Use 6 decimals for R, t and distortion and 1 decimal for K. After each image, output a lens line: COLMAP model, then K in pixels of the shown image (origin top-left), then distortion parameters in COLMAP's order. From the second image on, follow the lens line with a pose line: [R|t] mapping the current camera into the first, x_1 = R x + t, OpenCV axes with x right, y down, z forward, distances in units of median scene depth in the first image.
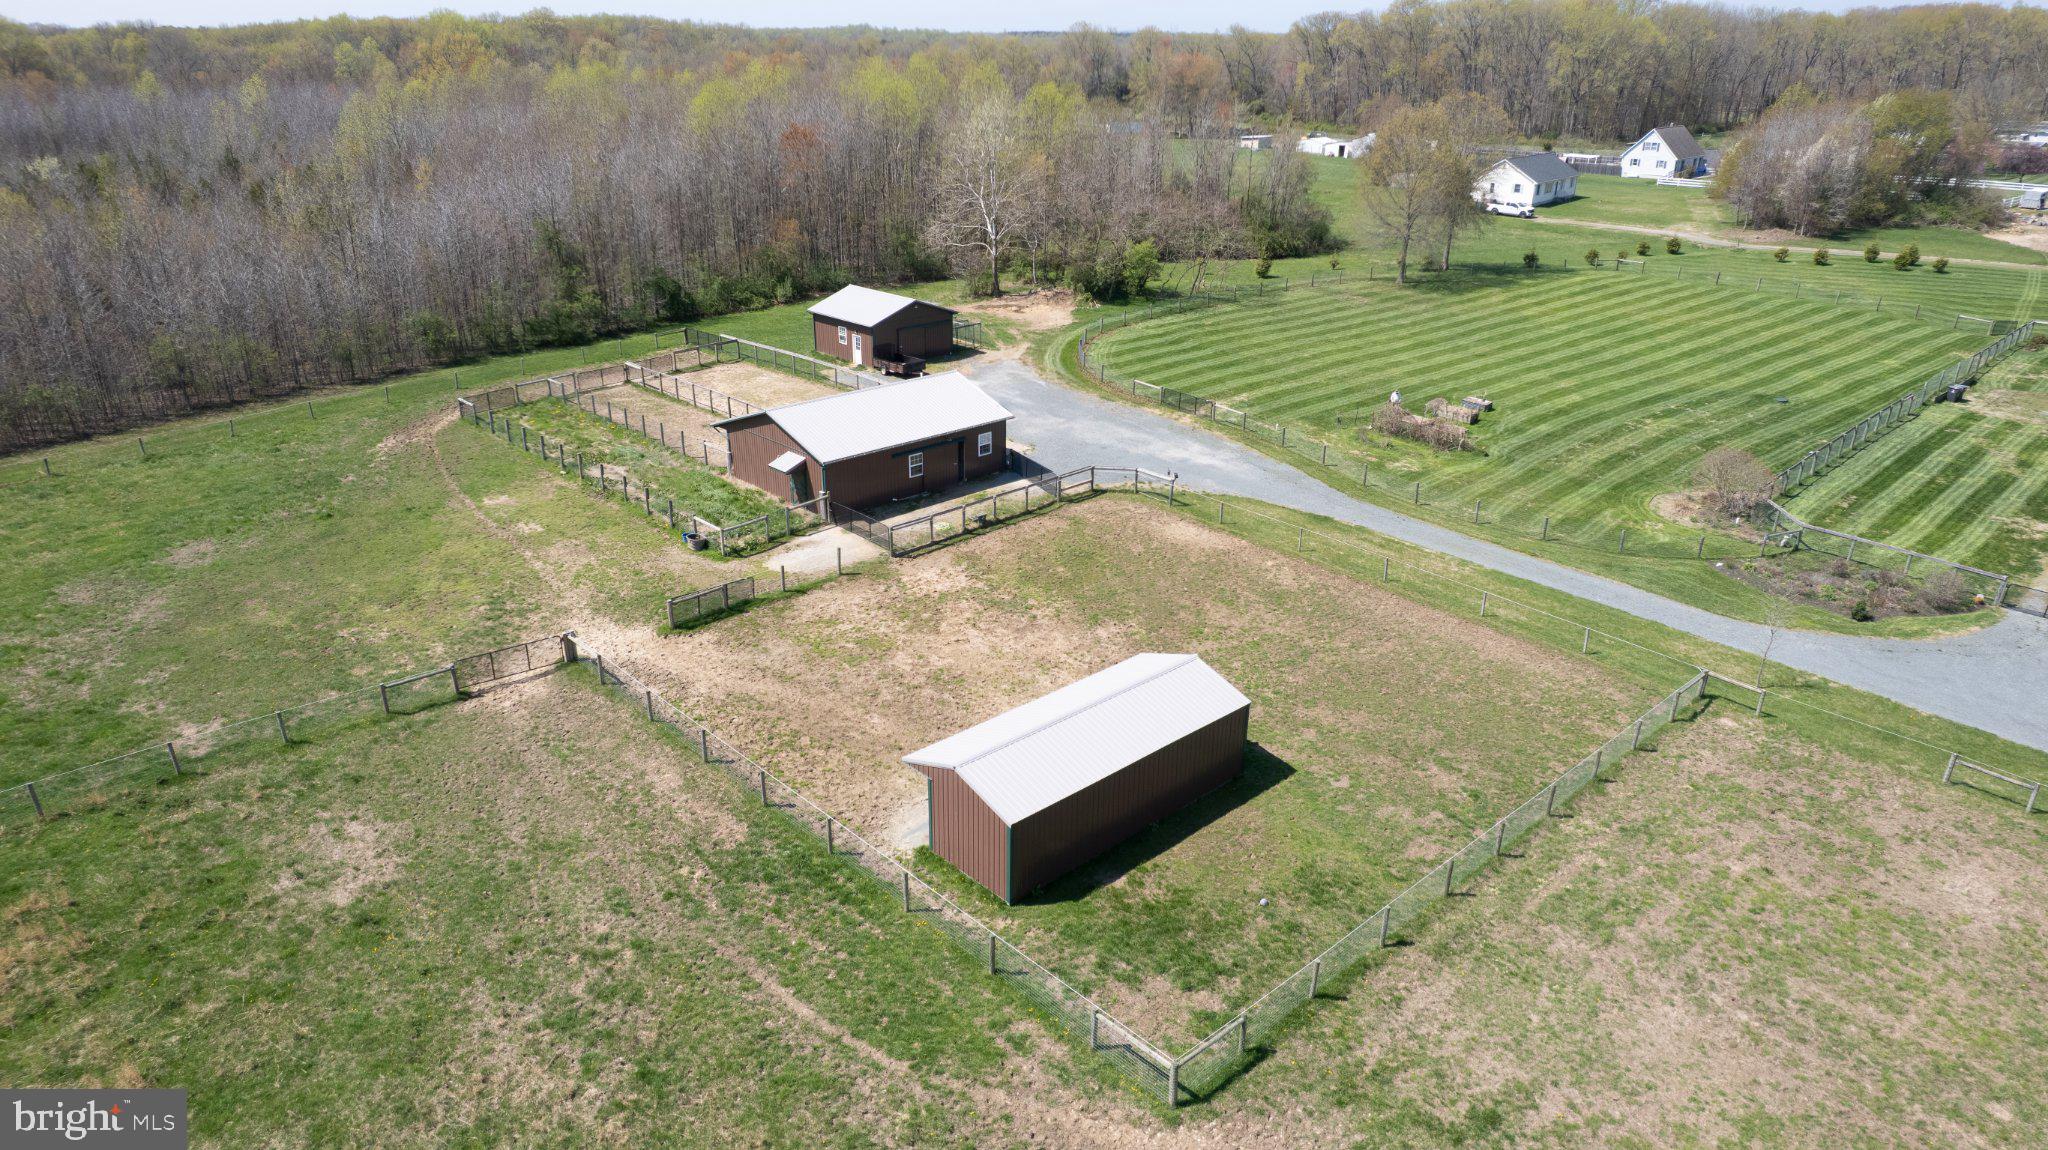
lens RADIAL K [[1308.8, 0, 1024.0], [0, 1308.8, 575.0], [0, 0, 1]] dist [-0.070146, 0.076639]
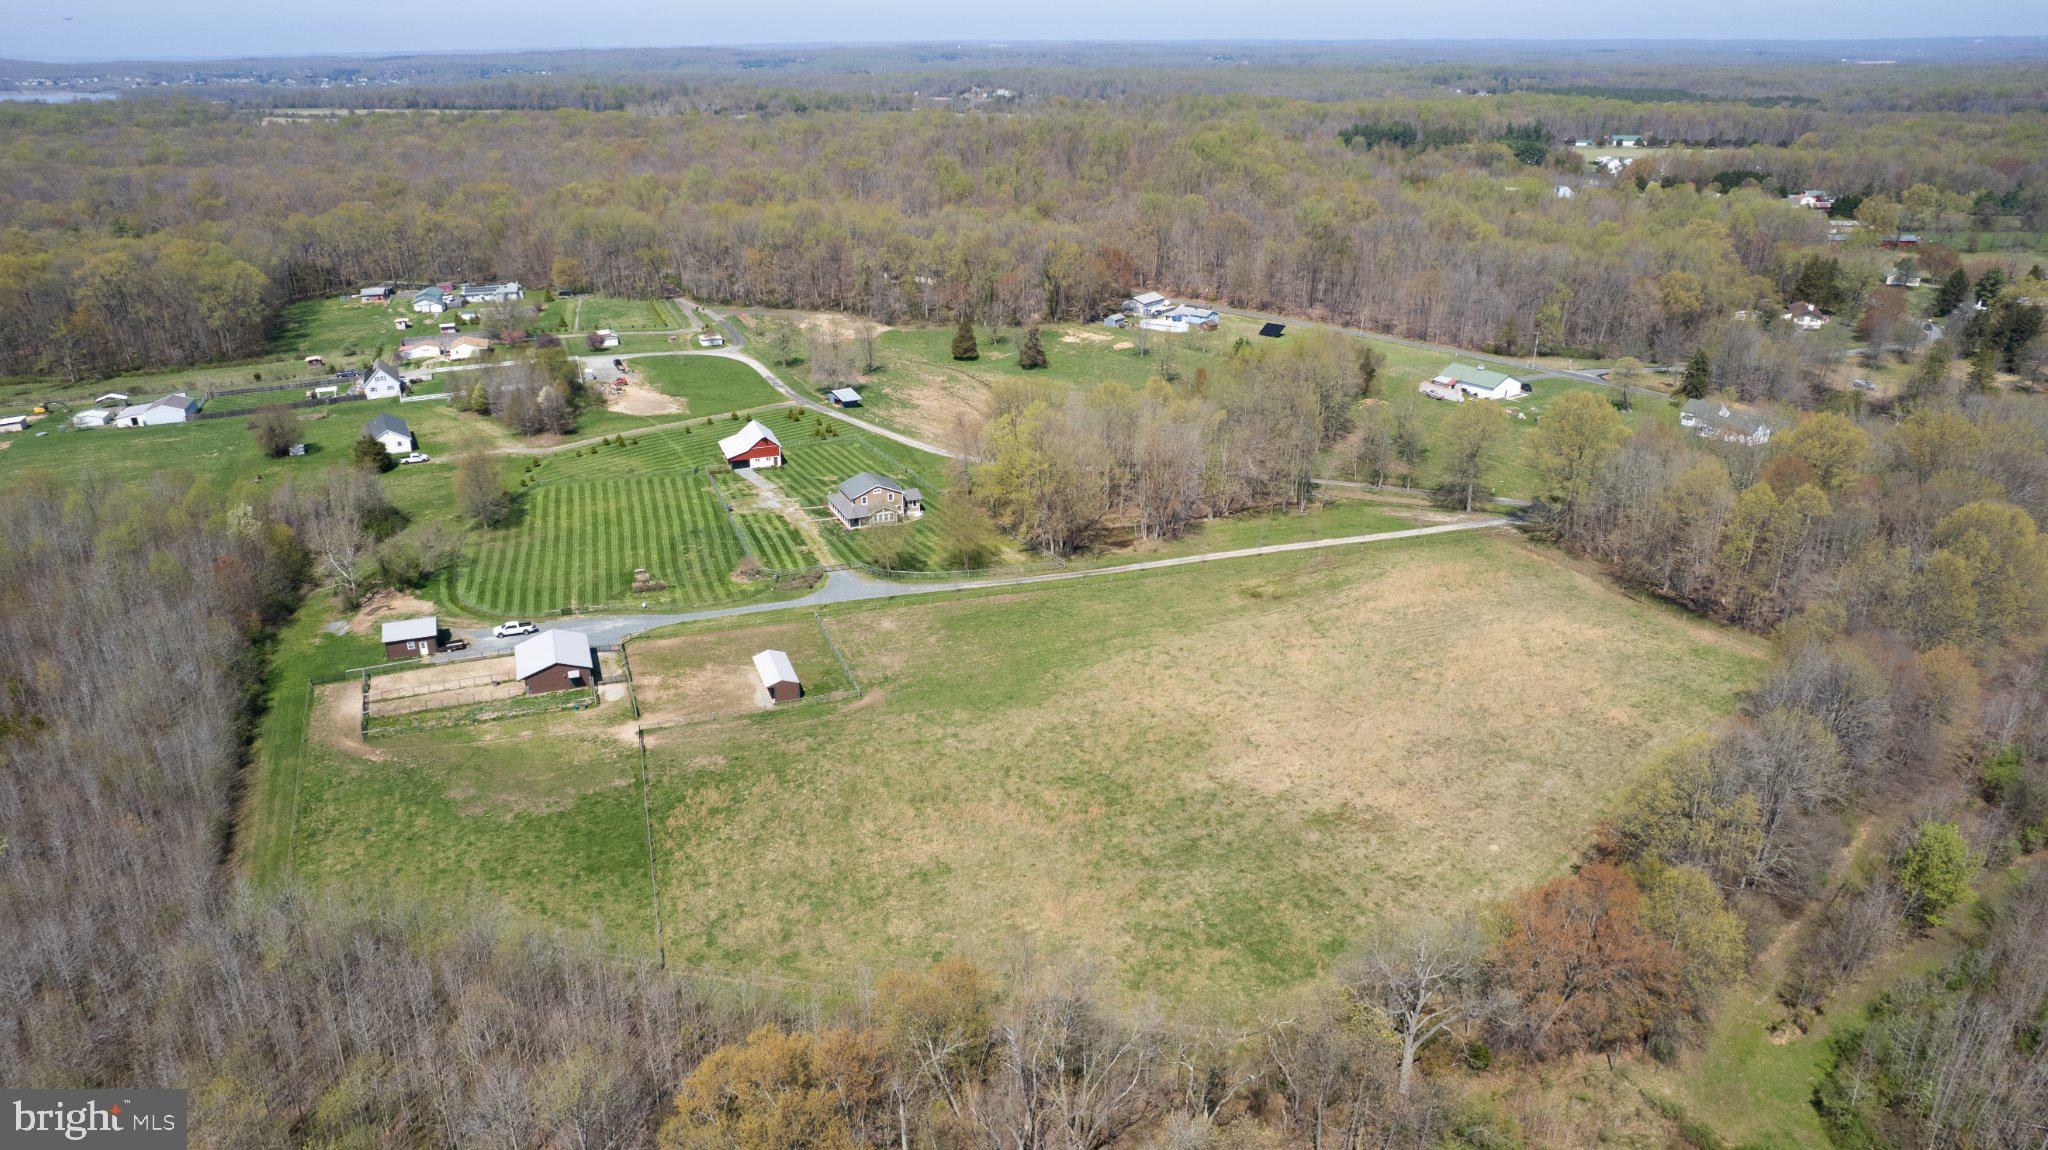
lens RADIAL K [[1364.3, 0, 1024.0], [0, 1364.3, 575.0], [0, 0, 1]] dist [-0.098727, 0.092088]
pose [[0.391538, -0.351721, 0.850289, -1.409714], [0.365639, 0.907447, 0.206997, -0.337628], [-0.844397, 0.229851, 0.483903, -0.840306]]
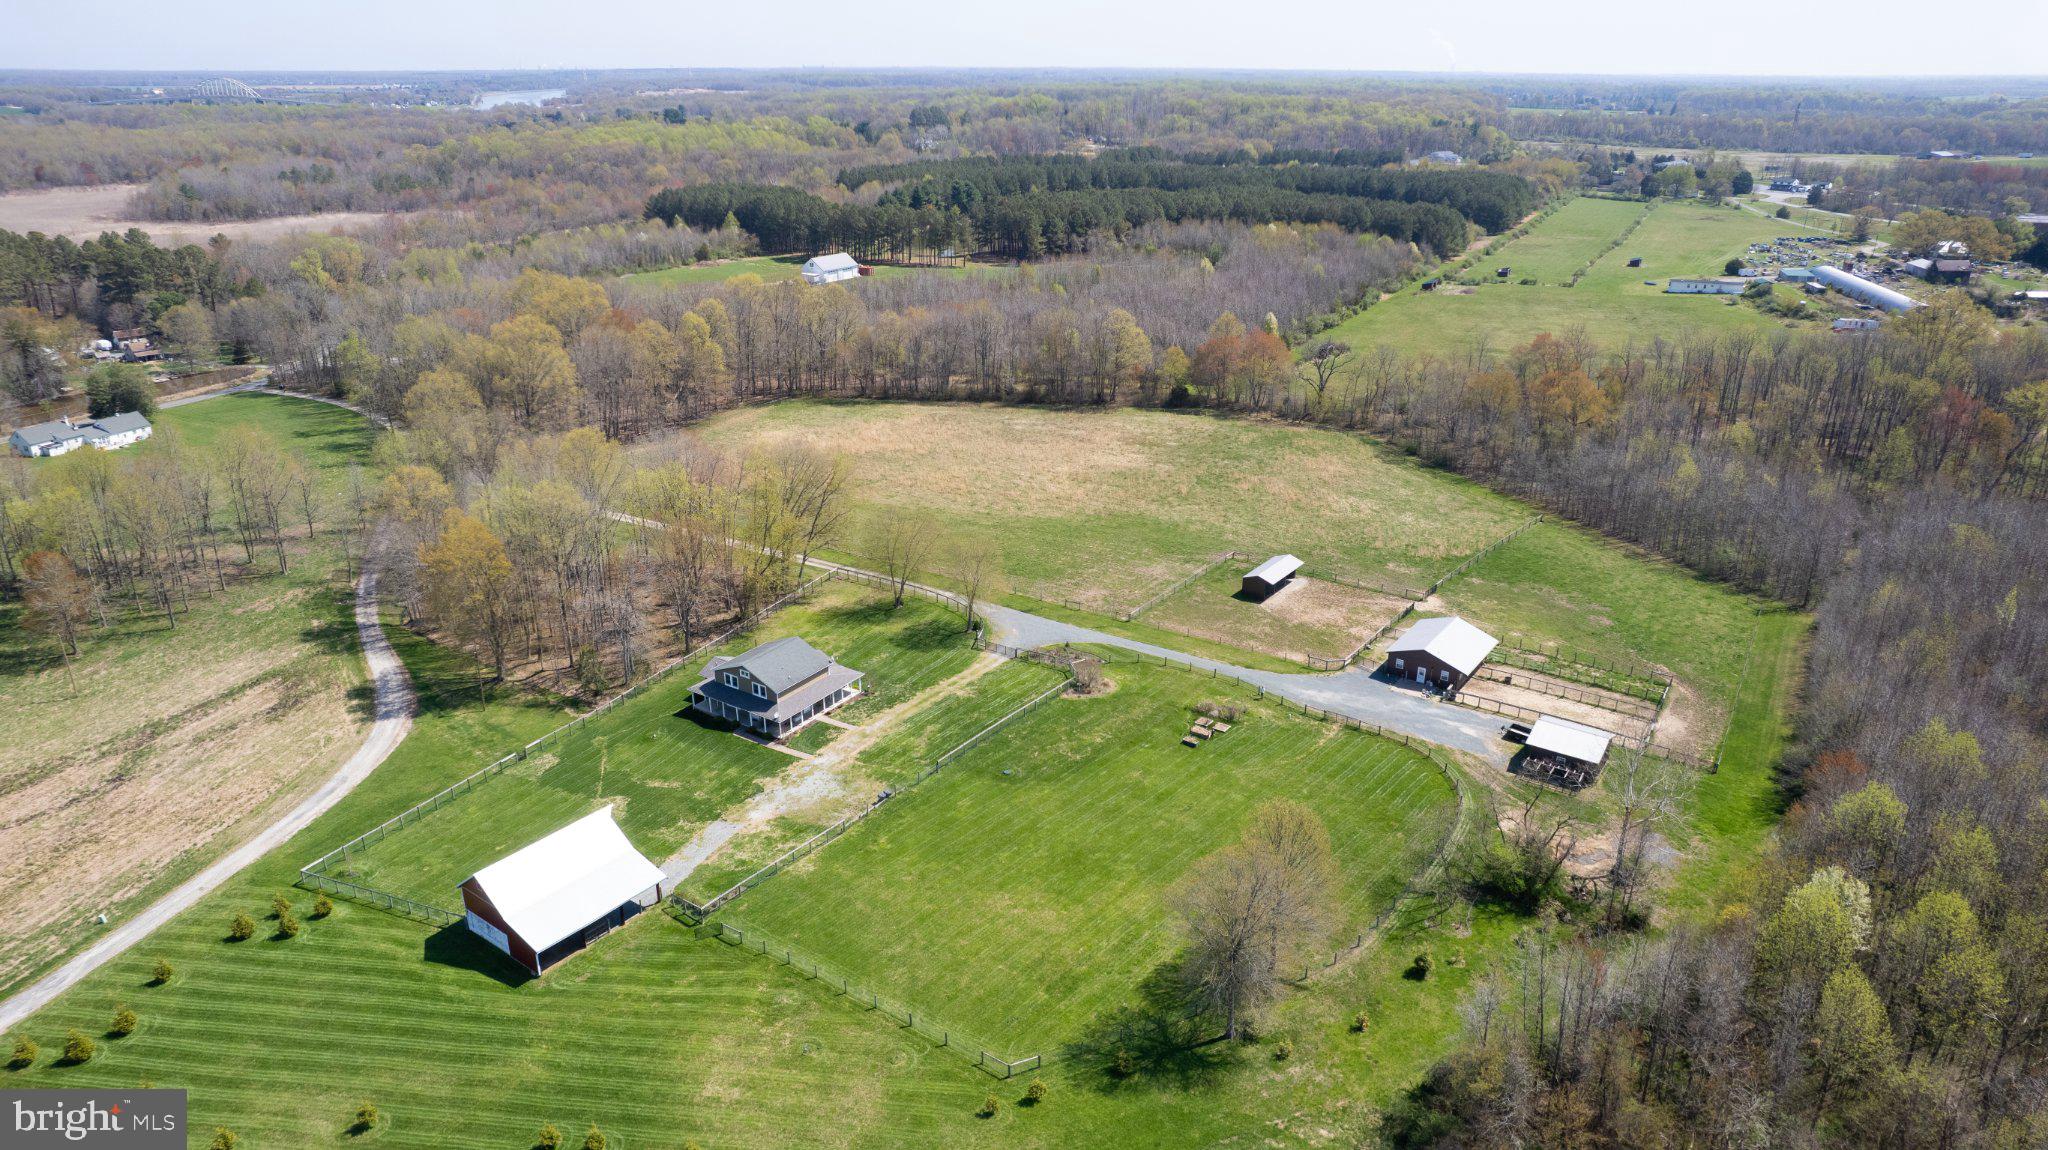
lens RADIAL K [[1364.3, 0, 1024.0], [0, 1364.3, 575.0], [0, 0, 1]] dist [-0.098727, 0.092088]
pose [[-0.979695, 0.057719, -0.192005, 0.738496], [-0.088748, 0.733889, 0.673447, -1.222206], [0.179781, 0.676813, -0.713865, 1.719820]]
